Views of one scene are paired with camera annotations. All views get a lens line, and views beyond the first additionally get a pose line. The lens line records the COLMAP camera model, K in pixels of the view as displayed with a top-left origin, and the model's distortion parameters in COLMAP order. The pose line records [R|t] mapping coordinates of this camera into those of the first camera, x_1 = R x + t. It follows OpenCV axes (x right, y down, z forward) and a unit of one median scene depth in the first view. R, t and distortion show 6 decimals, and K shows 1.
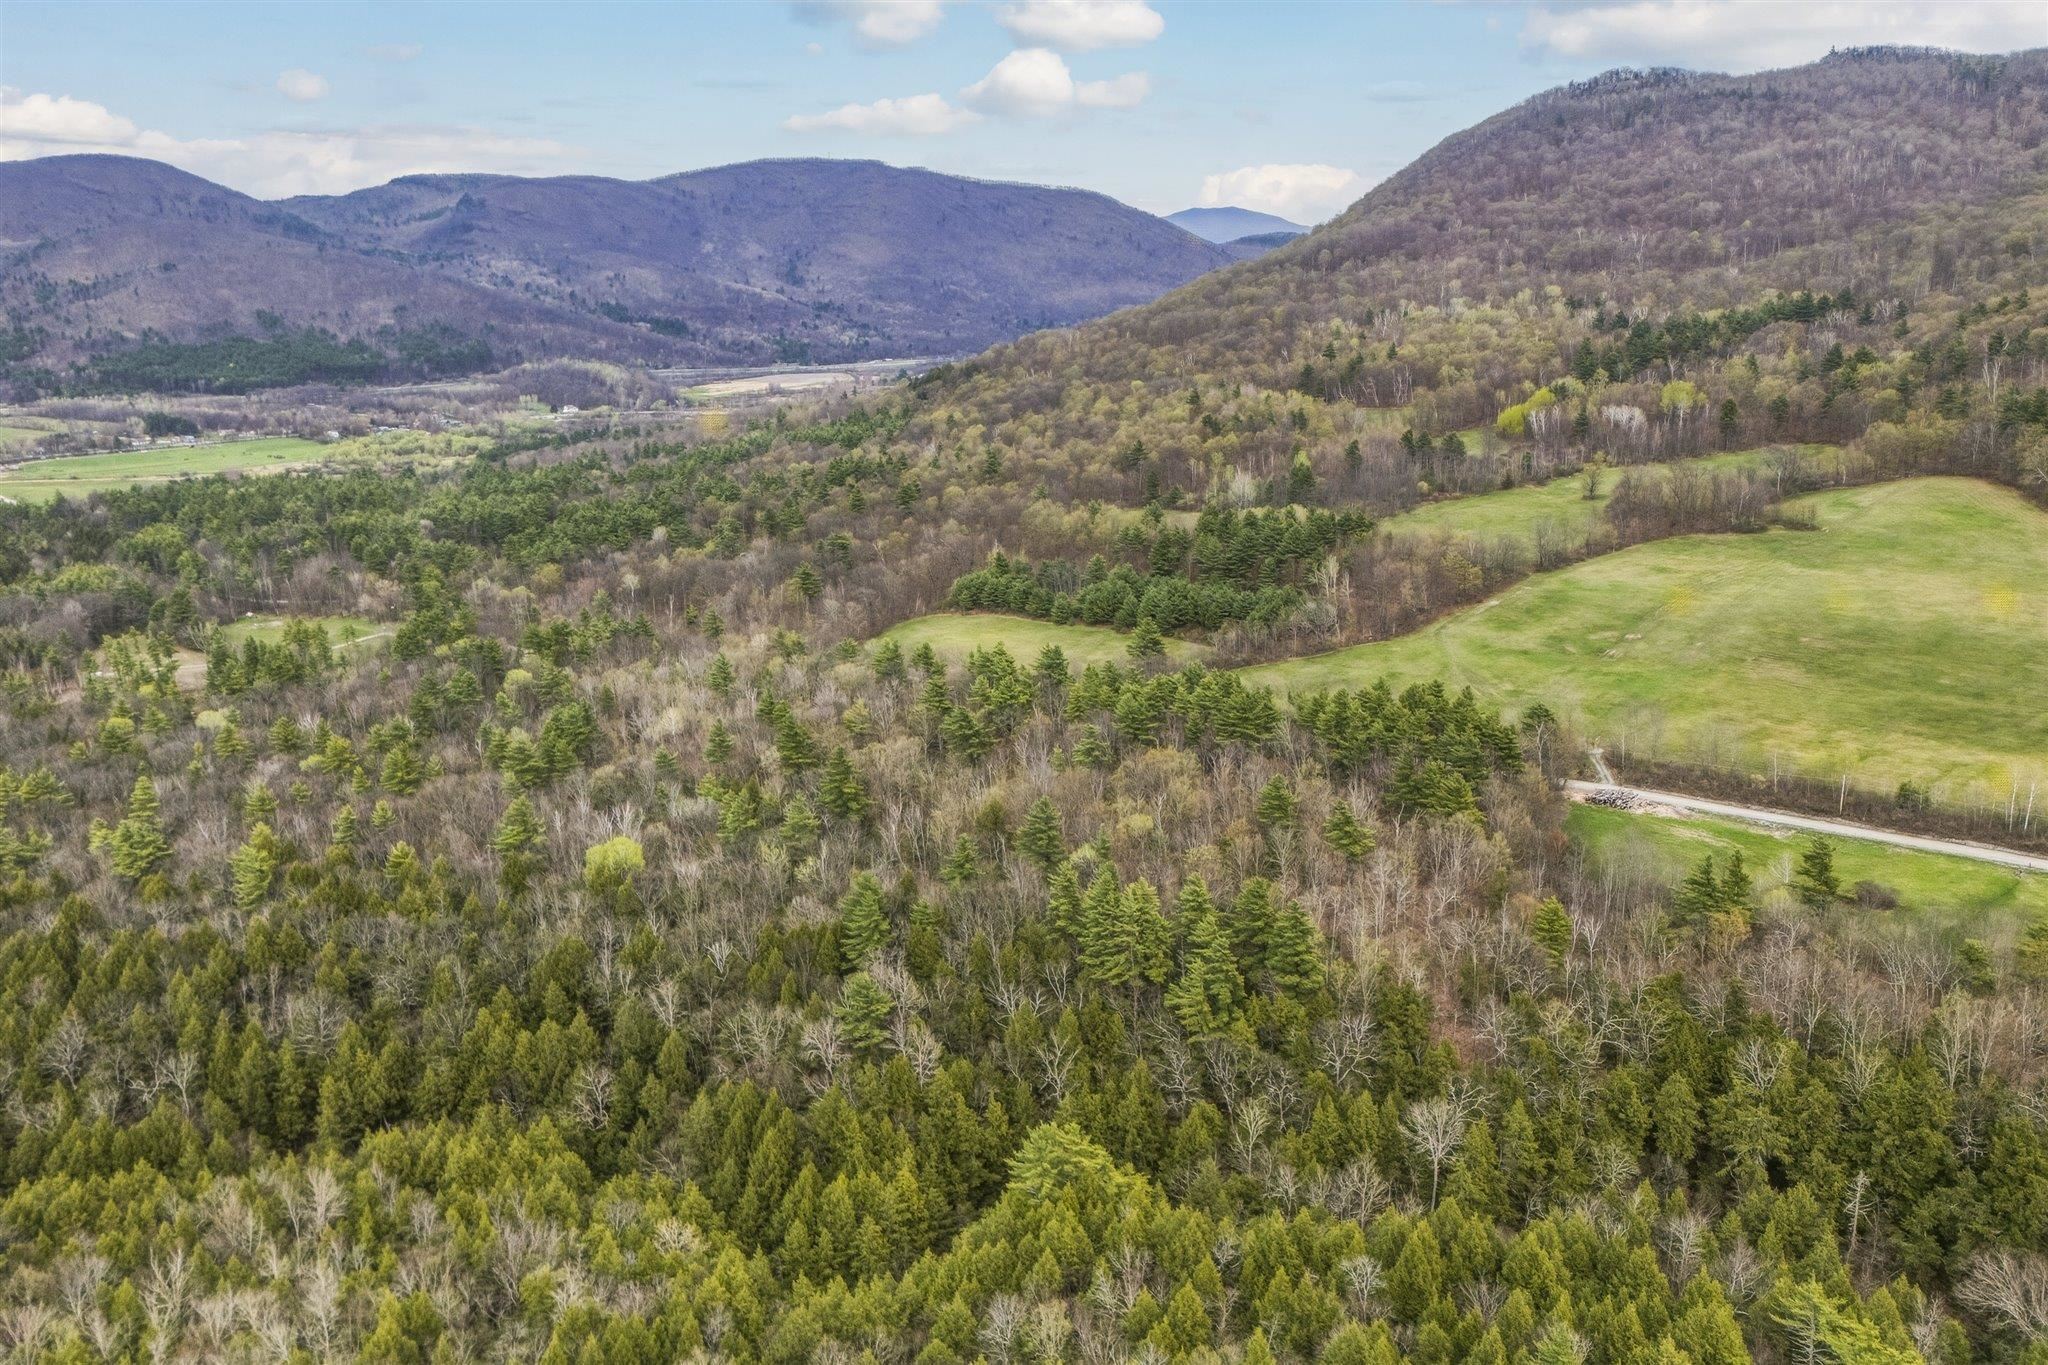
lens RADIAL K [[1589.3, 0, 1024.0], [0, 1589.3, 682.5], [0, 0, 1]] dist [0.080173, -0.078905]
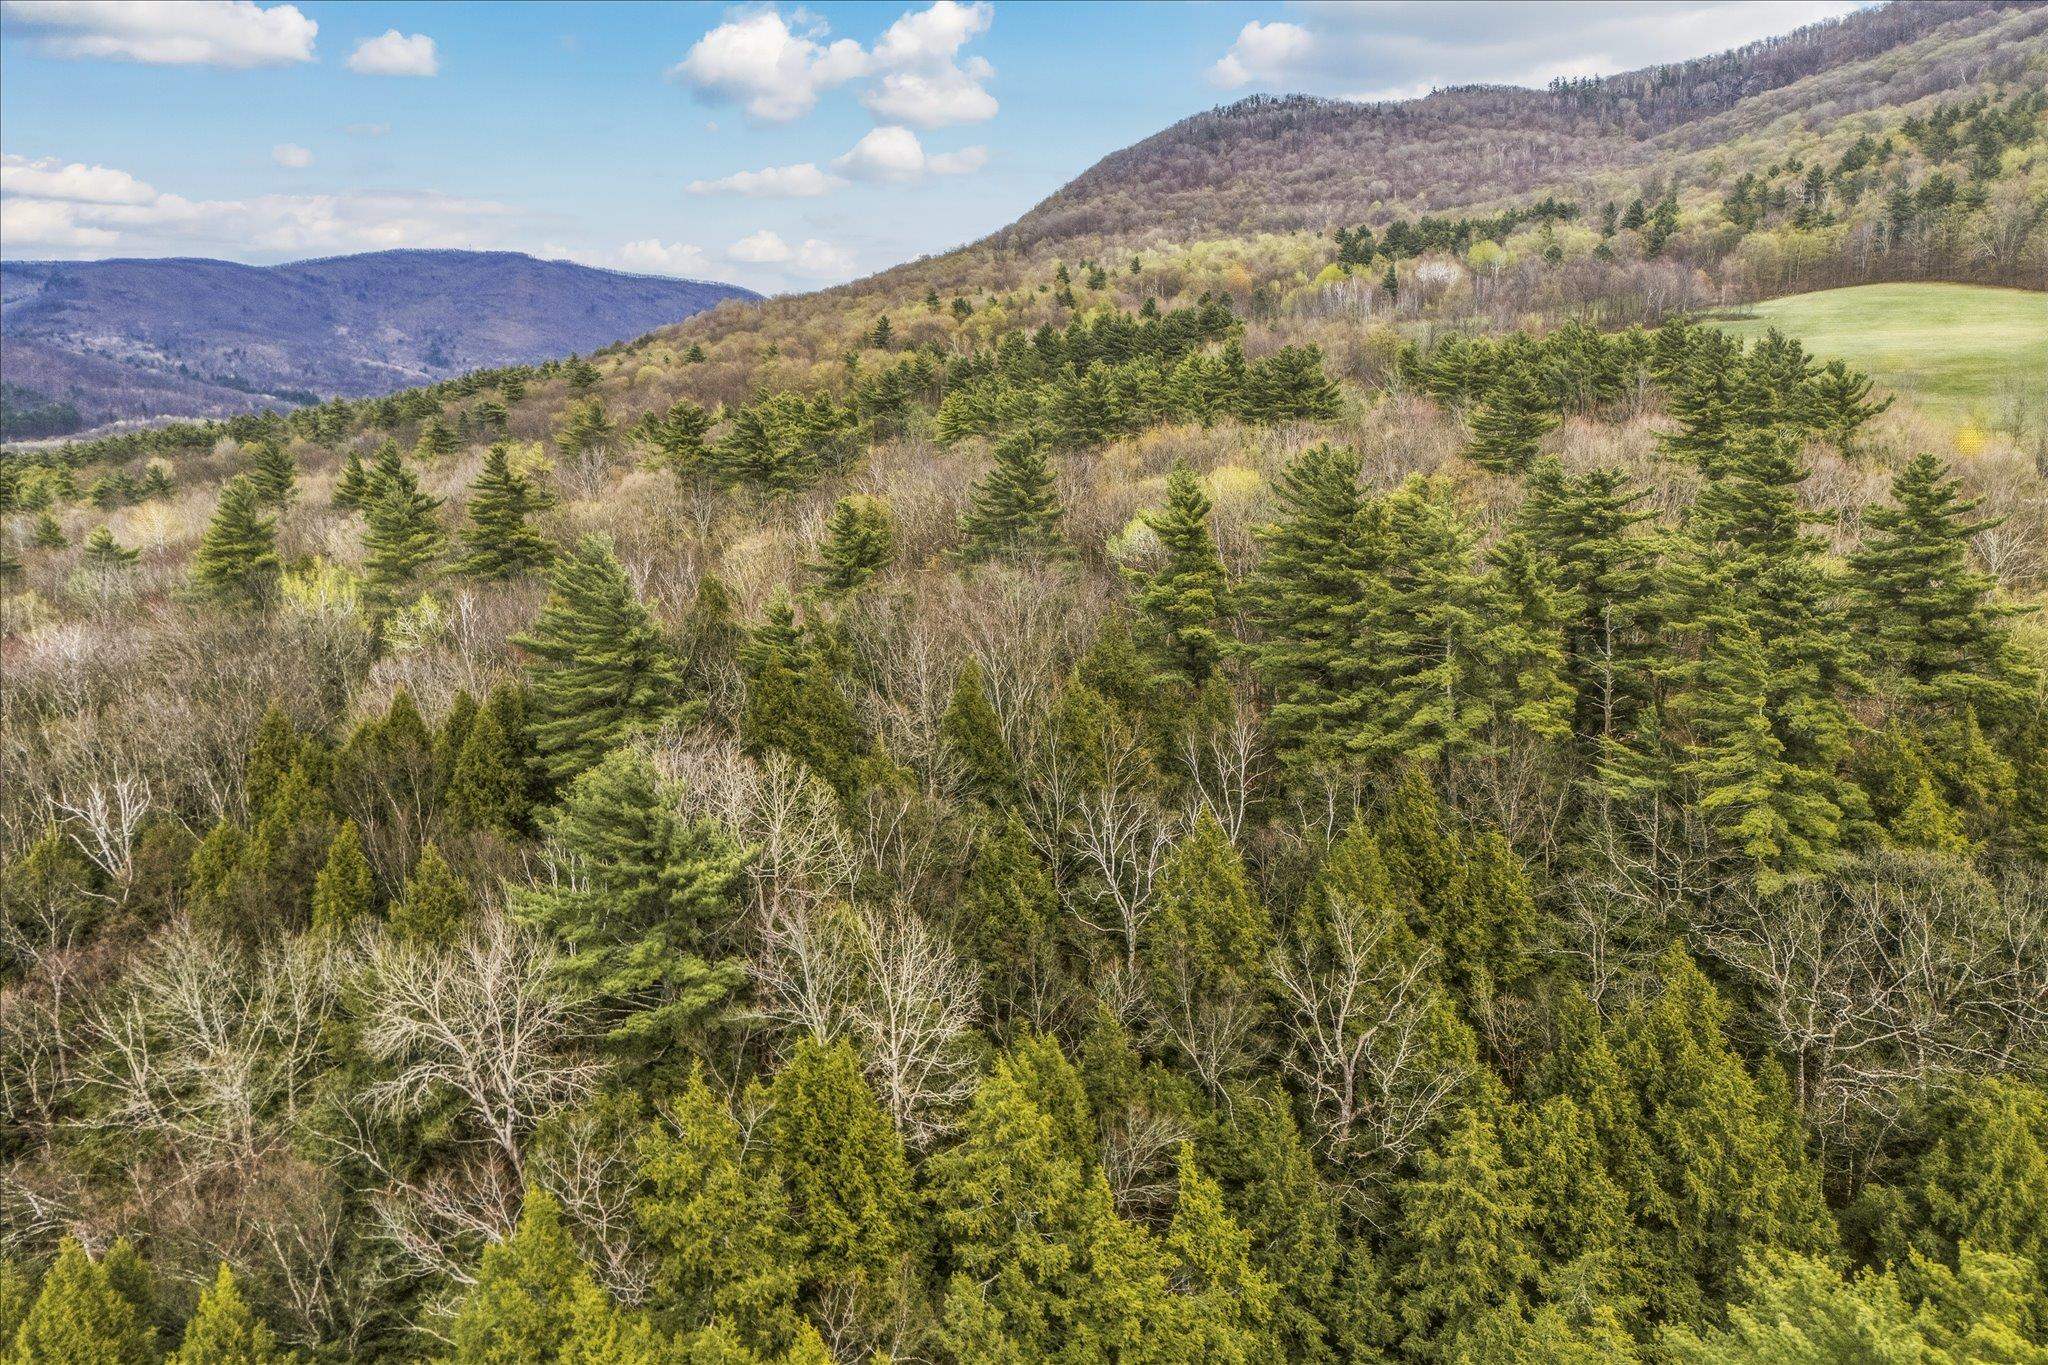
lens RADIAL K [[1326.4, 0, 1024.0], [0, 1326.4, 682.5], [0, 0, 1]] dist [0.059649, -0.025976]
pose [[0.965836, -0.050502, 0.254188, -0.036384], [0.068825, 0.995592, -0.063711, 0.074102], [-0.249850, 0.079029, 0.965054, 0.301538]]
